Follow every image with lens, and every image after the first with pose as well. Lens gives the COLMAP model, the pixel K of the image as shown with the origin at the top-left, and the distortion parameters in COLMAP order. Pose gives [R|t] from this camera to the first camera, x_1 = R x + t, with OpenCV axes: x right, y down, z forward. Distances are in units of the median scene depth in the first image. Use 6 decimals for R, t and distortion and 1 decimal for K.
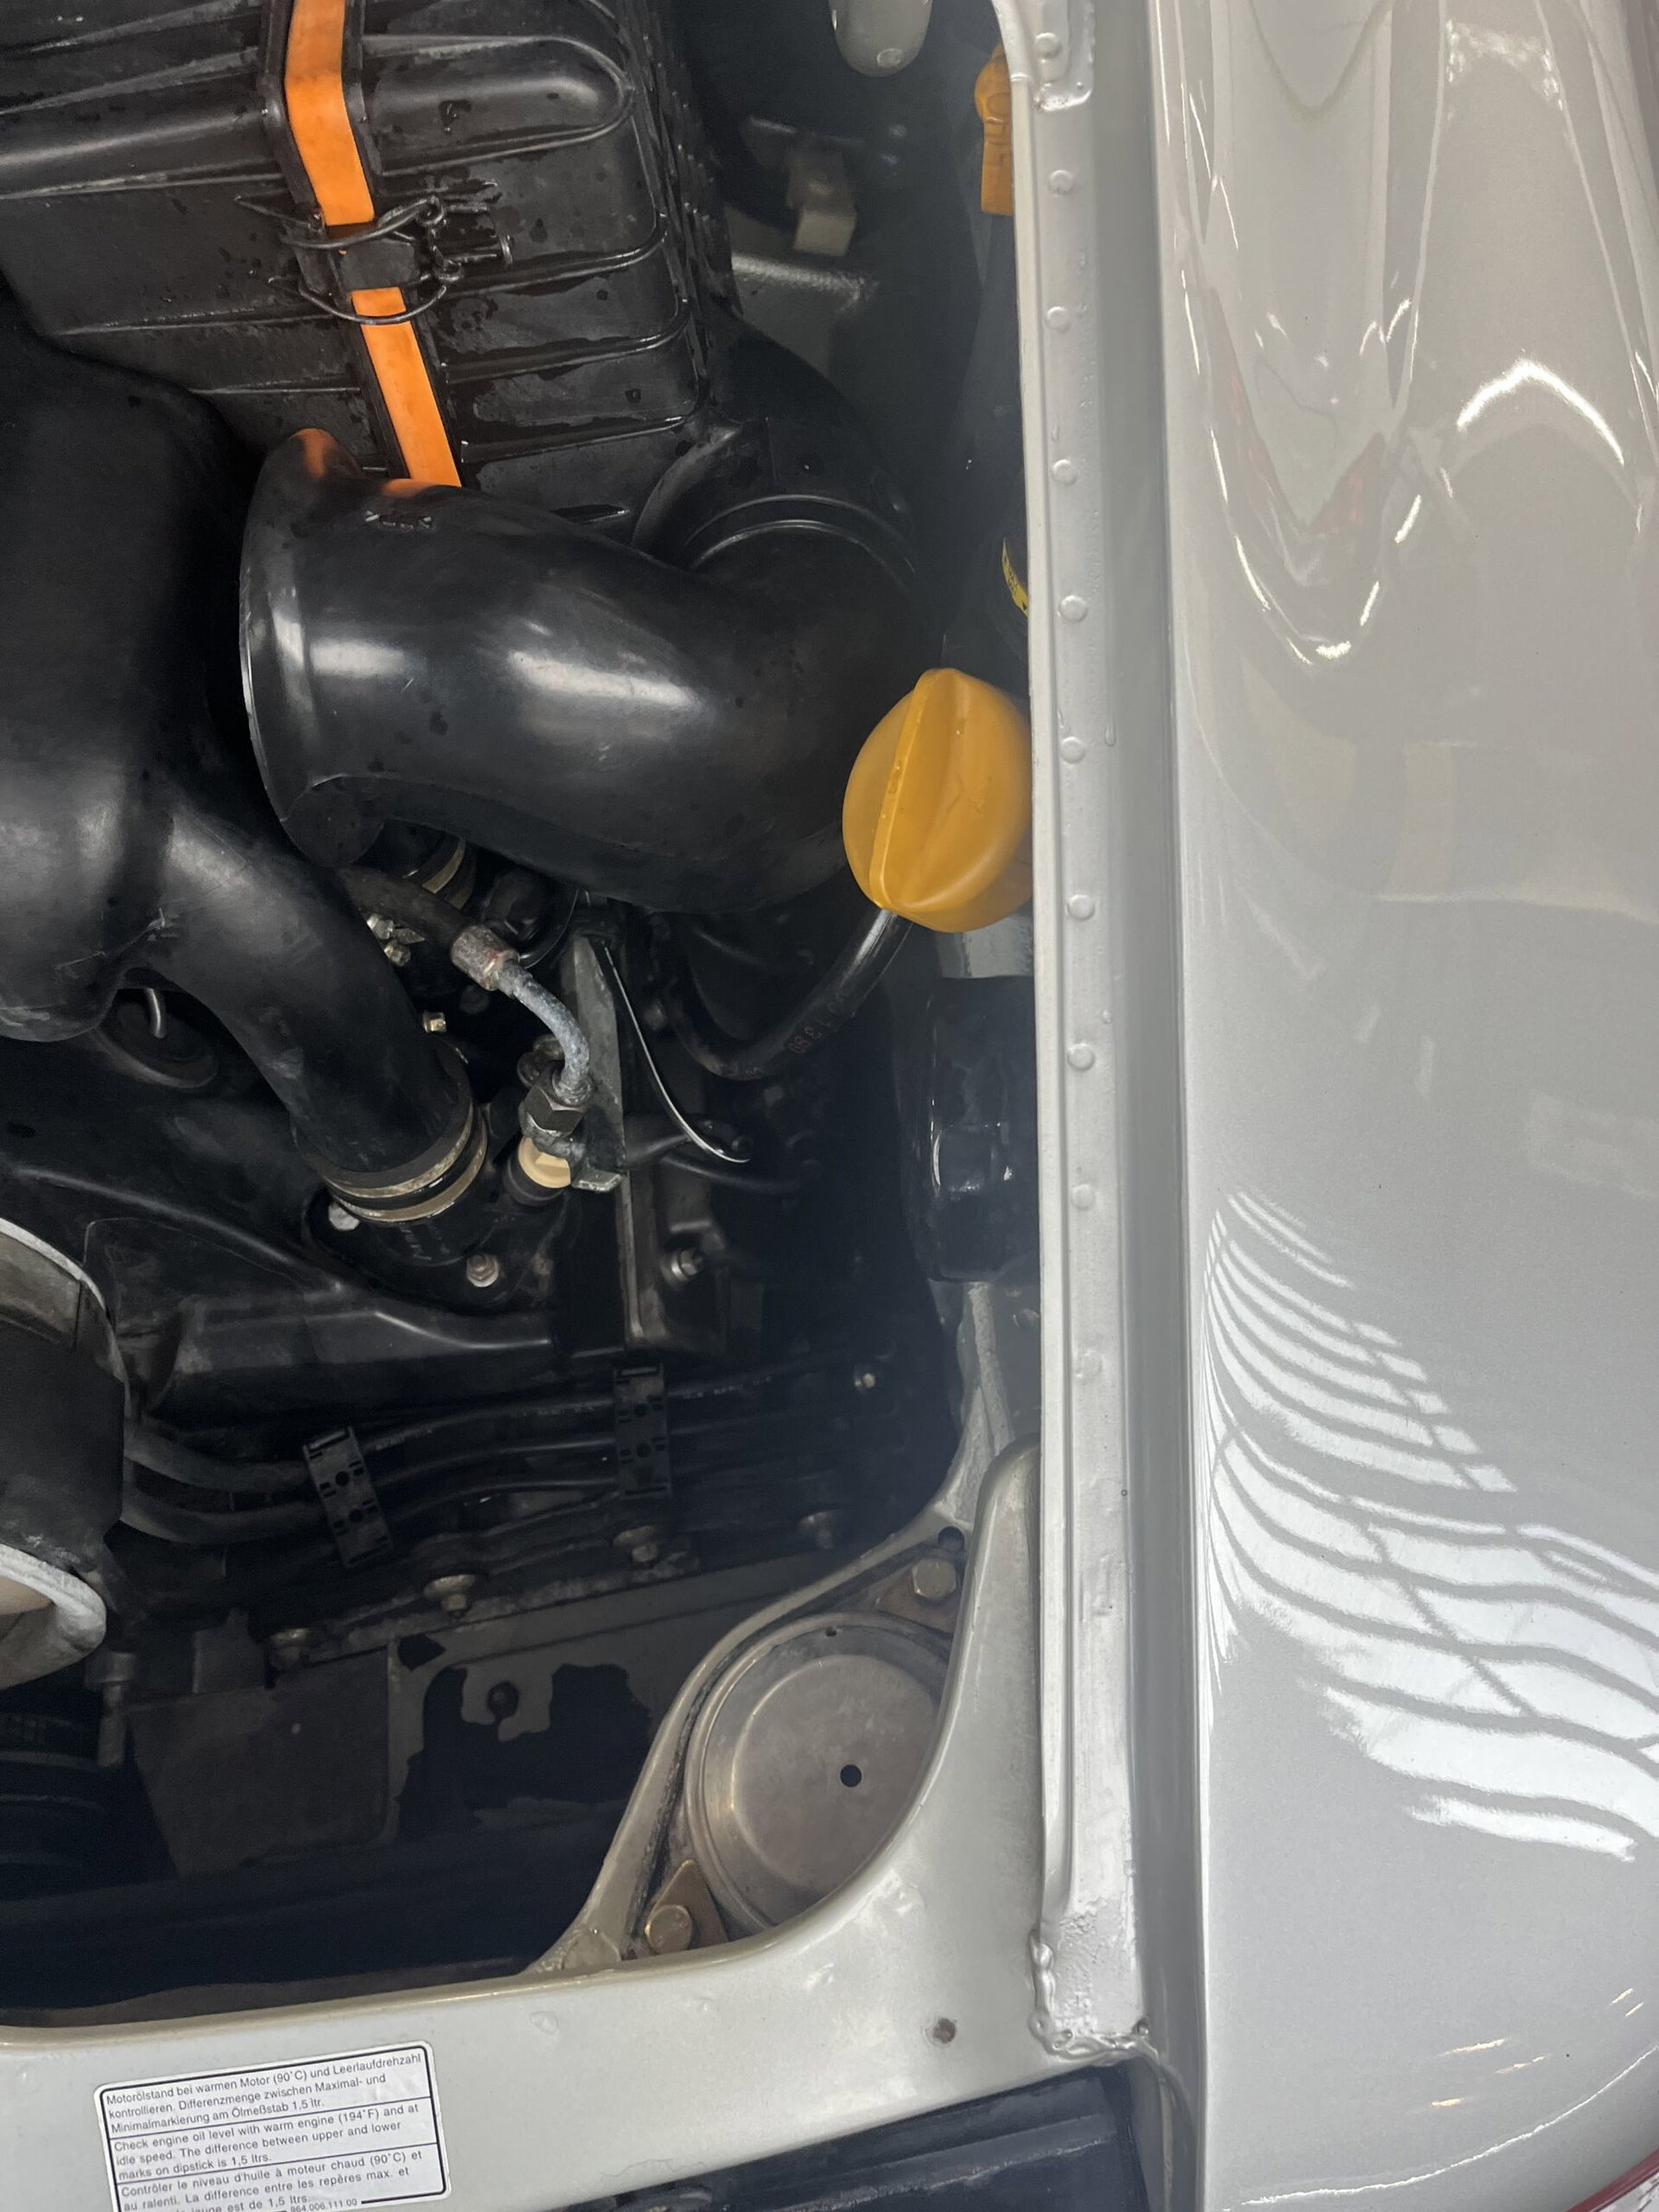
lens RADIAL K [[1644.0, 0, 829.5], [0, 1644.0, 1106.0], [0, 0, 1]] dist [0.080461, -0.135068]
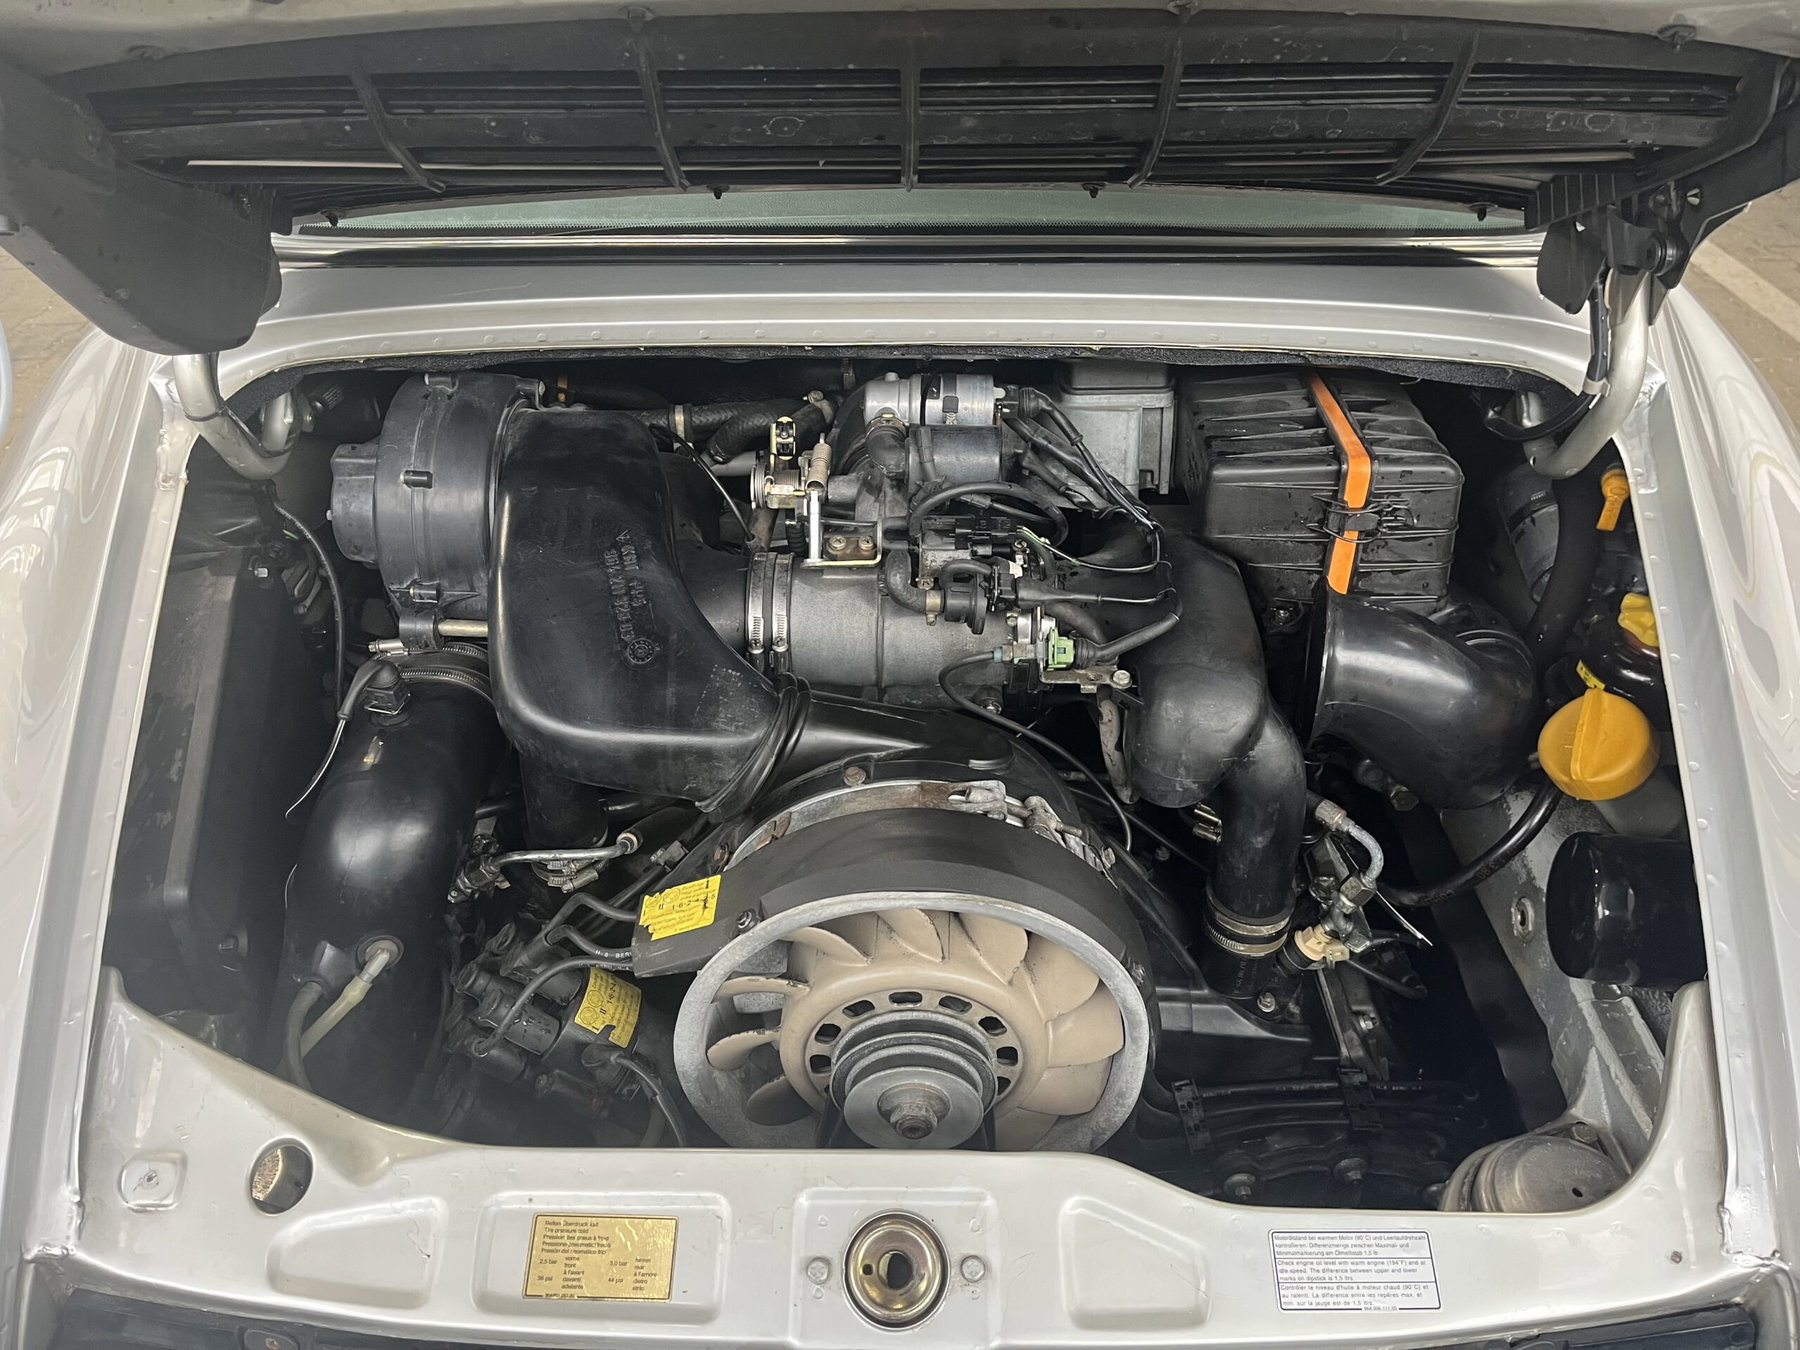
lens RADIAL K [[1337.8, 0, 894.9], [0, 1337.8, 704.0], [0, 0, 1]] dist [0.080461, -0.135068]
pose [[0.990573, 0.105372, -0.087537, -0.833580], [-0.132561, 0.898485, -0.418513, 0.773555], [0.034551, 0.426171, 0.903982, -0.859164]]
